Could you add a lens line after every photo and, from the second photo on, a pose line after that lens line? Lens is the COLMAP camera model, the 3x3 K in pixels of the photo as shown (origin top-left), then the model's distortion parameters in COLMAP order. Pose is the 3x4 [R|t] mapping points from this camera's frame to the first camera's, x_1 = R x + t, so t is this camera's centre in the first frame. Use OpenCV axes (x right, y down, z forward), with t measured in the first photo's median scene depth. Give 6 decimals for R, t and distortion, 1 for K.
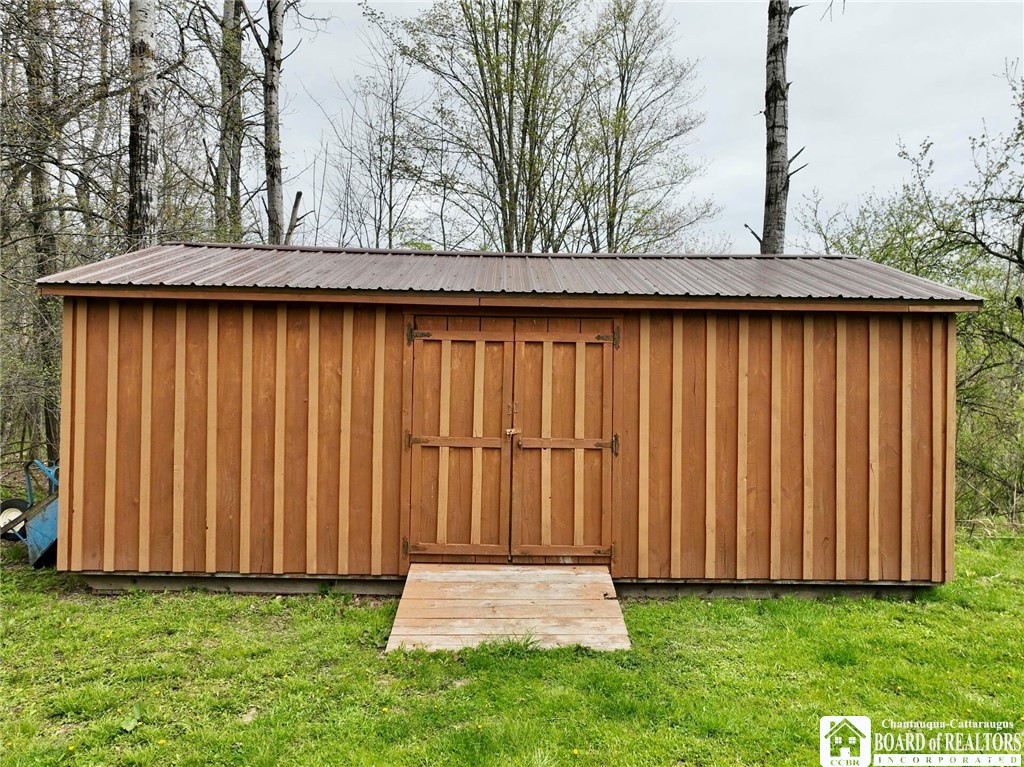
lens RADIAL K [[719.0, 0, 512.6], [0, 719.0, 382.9], [0, 0, 1]] dist [-0.009480, 0.025427]
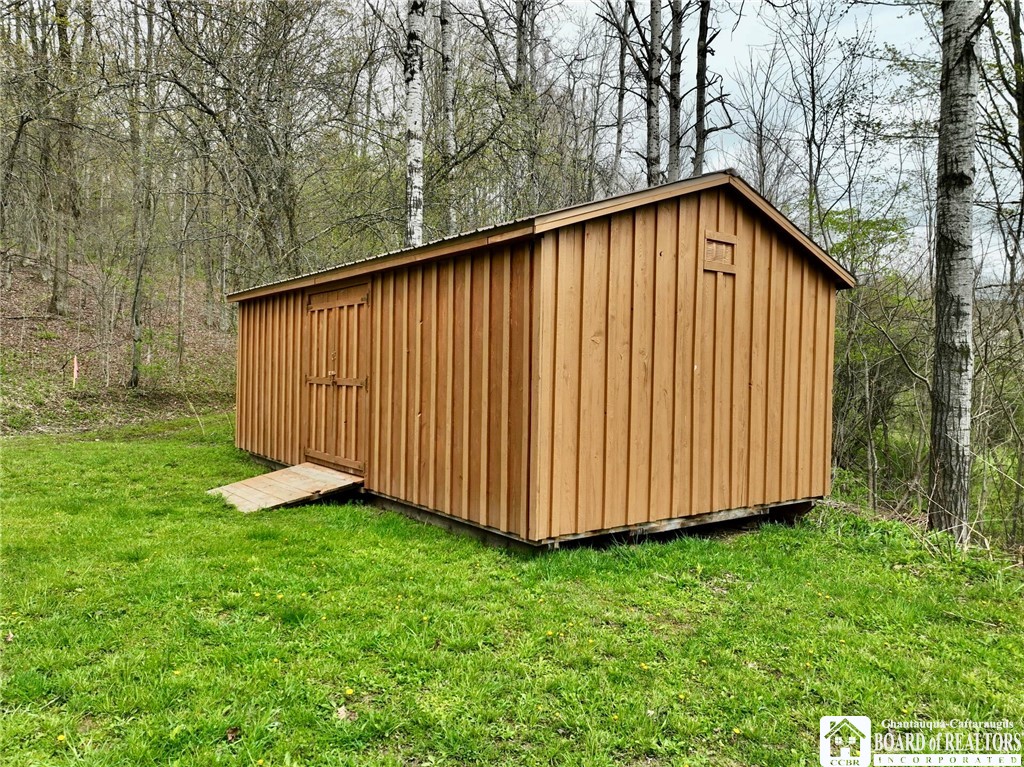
lens RADIAL K [[719.0, 0, 512.9], [0, 719.0, 381.2], [0, 0, 1]] dist [-0.009480, 0.025427]
pose [[0.577307, 0.008030, -0.816488, 0.842593], [-0.011503, 0.999932, 0.001700, 0.048332], [0.816446, 0.008411, 0.577360, 0.308658]]
